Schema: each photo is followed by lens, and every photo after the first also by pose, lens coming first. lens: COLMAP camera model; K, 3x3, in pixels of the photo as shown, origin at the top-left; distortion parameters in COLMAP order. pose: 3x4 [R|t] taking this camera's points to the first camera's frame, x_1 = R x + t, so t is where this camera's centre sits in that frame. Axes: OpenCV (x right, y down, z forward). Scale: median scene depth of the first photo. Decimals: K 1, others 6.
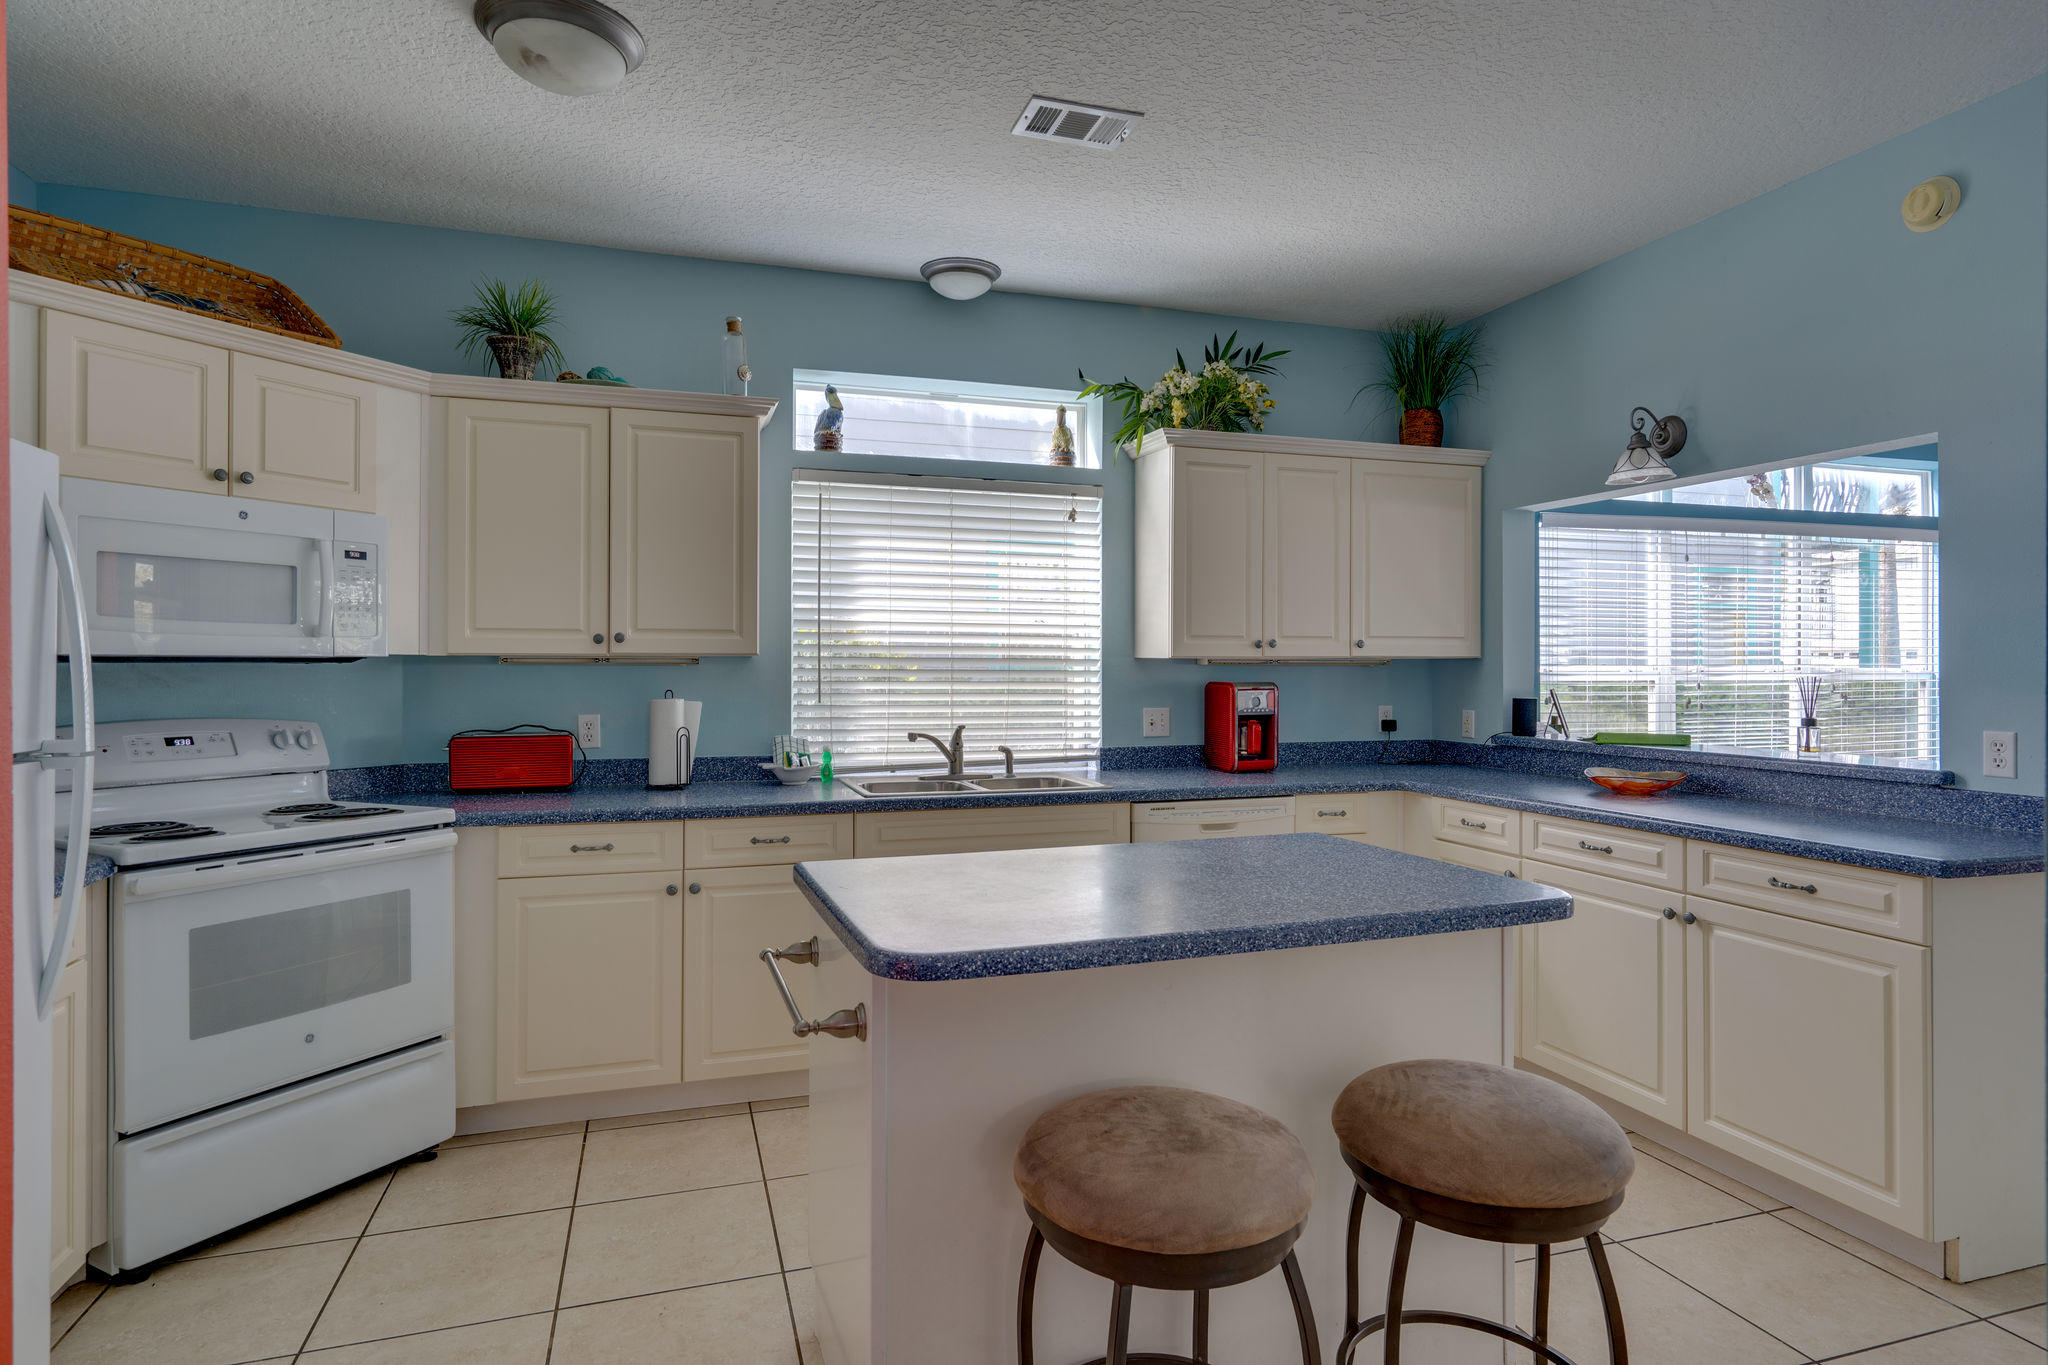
lens RADIAL K [[1100.9, 0, 997.0], [0, 1100.9, 656.5], [0, 0, 1]] dist [0.000471, 0.004678]
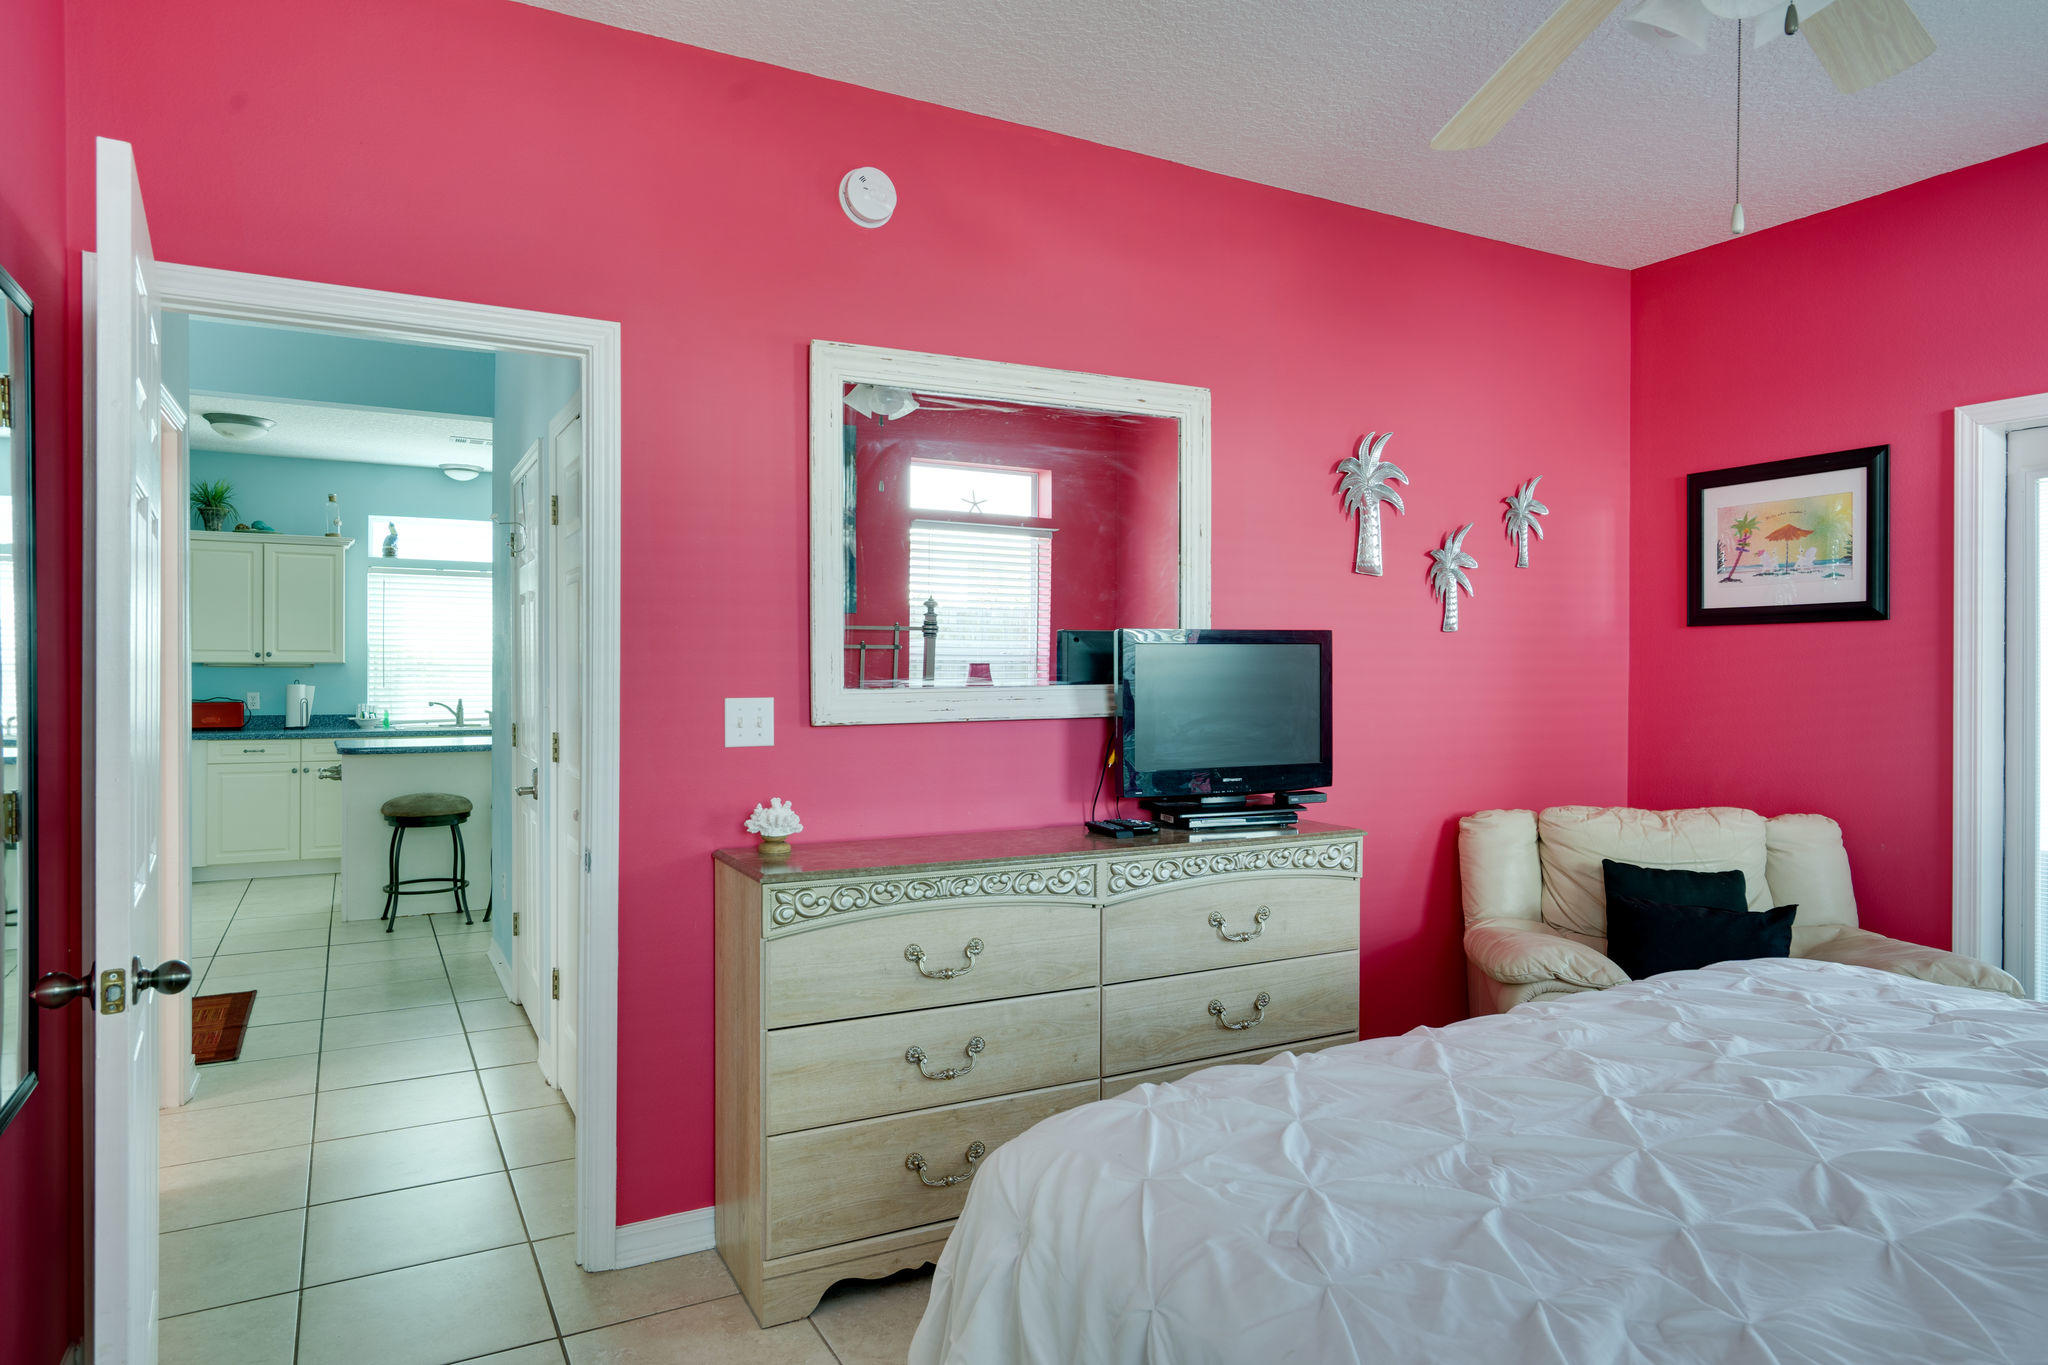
lens RADIAL K [[1183.7, 0, 963.9], [0, 1183.7, 680.9], [0, 0, 1]] dist [0.004882, 0.002175]
pose [[0.983298, 0.004623, 0.181946, 0.481456], [-0.007598, 0.999849, 0.015657, -0.010817], [-0.181847, -0.016778, 0.983184, -1.284471]]
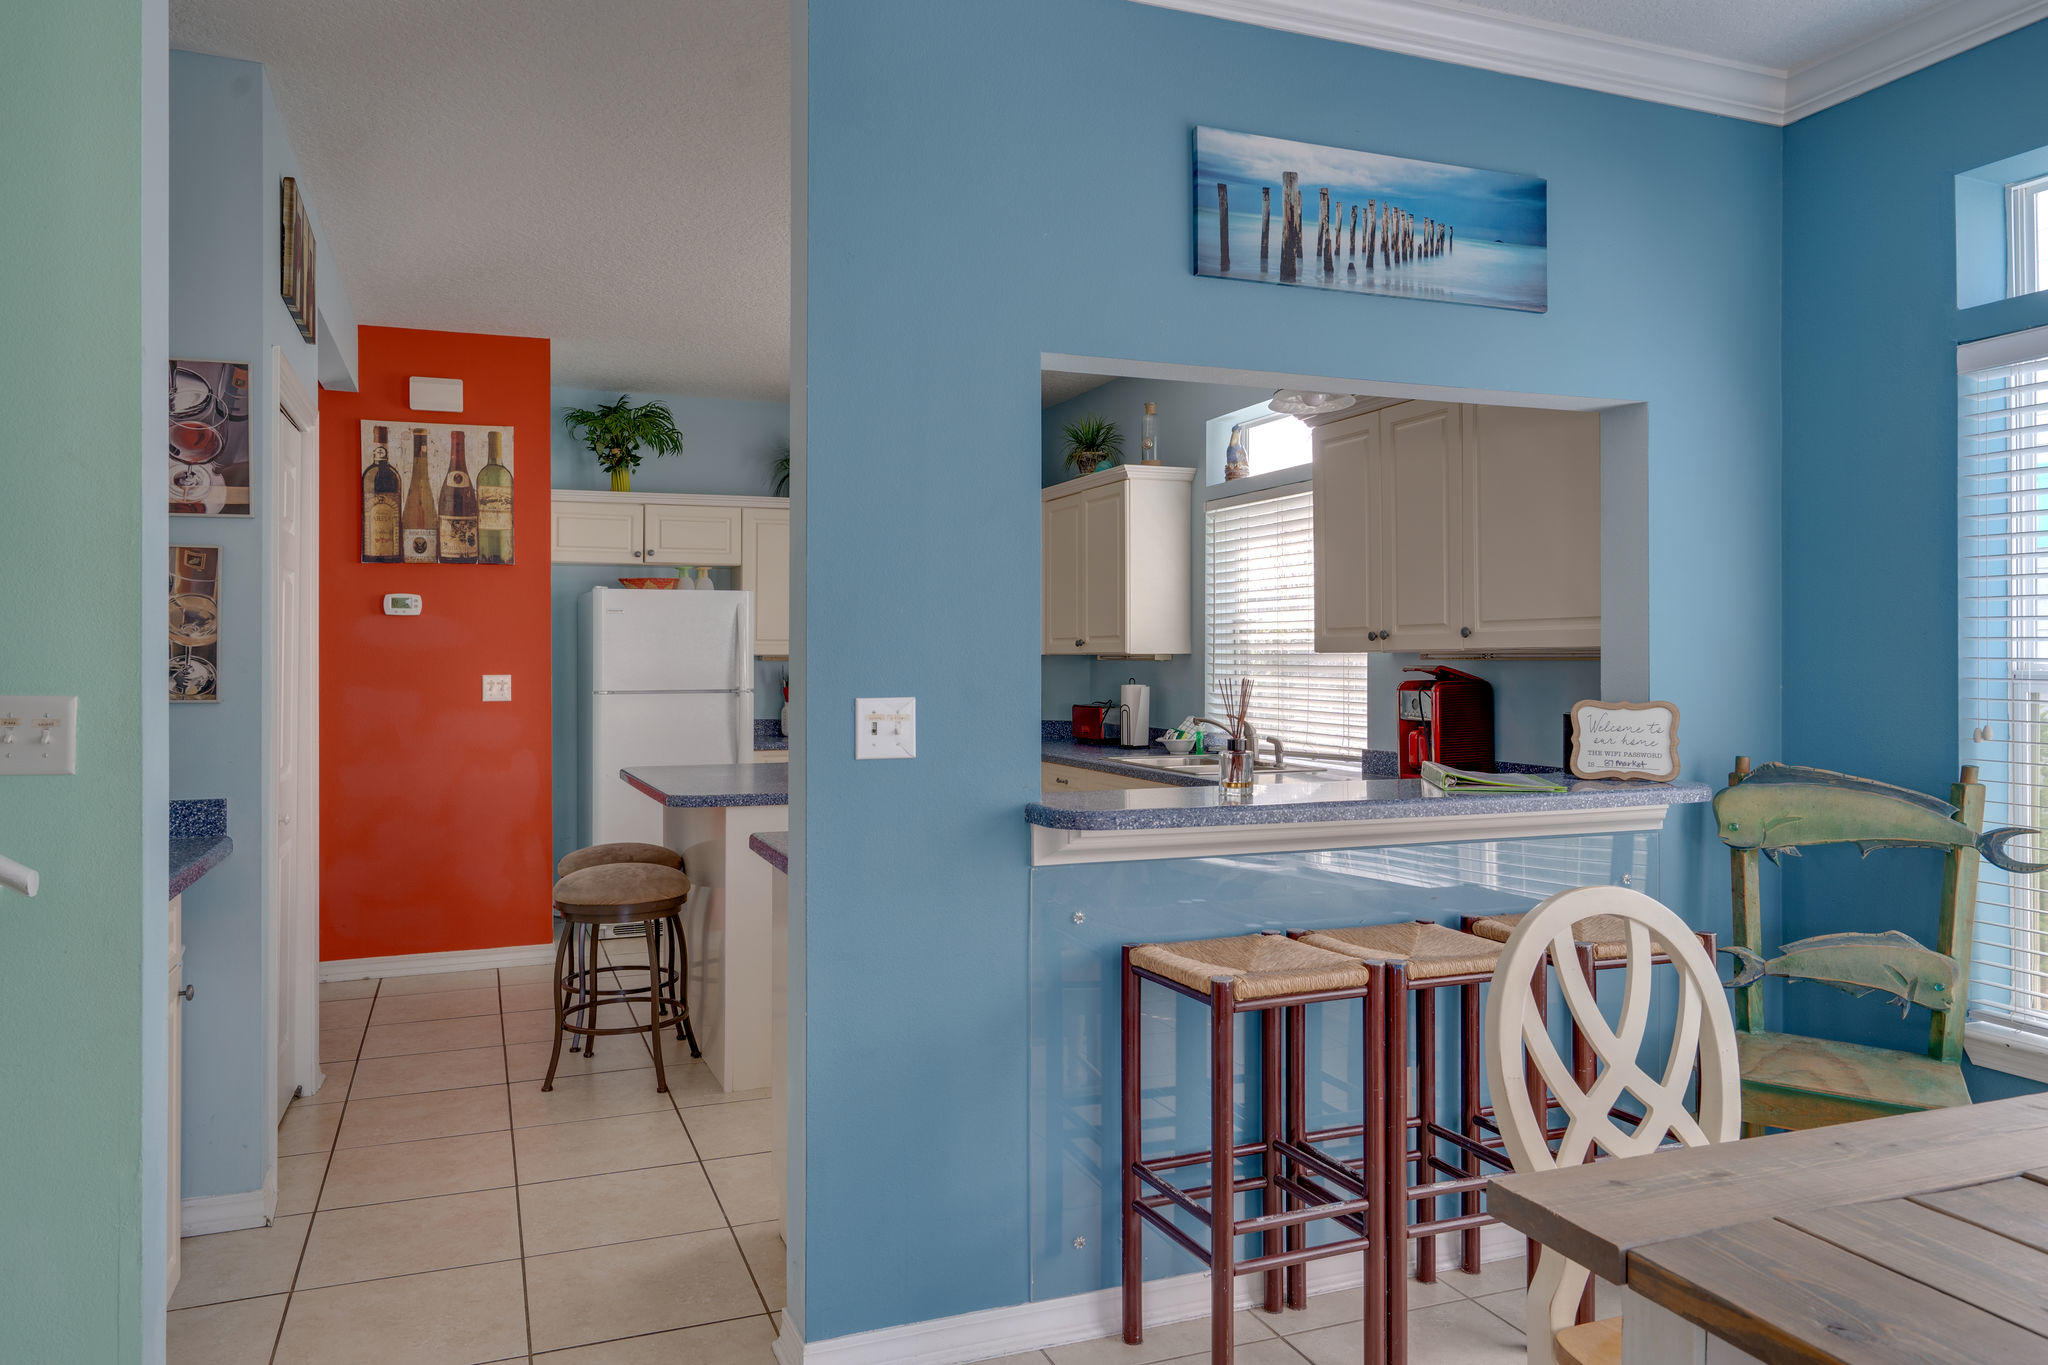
lens RADIAL K [[1384.9, 0, 992.7], [0, 1384.9, 643.5], [0, 0, 1]] dist [0.001658, -0.004123]
pose [[0.057900, -0.012815, -0.998240, 1.400490], [0.011303, 0.999862, -0.012180, 0.005076], [0.998258, -0.010578, 0.058037, 0.693184]]
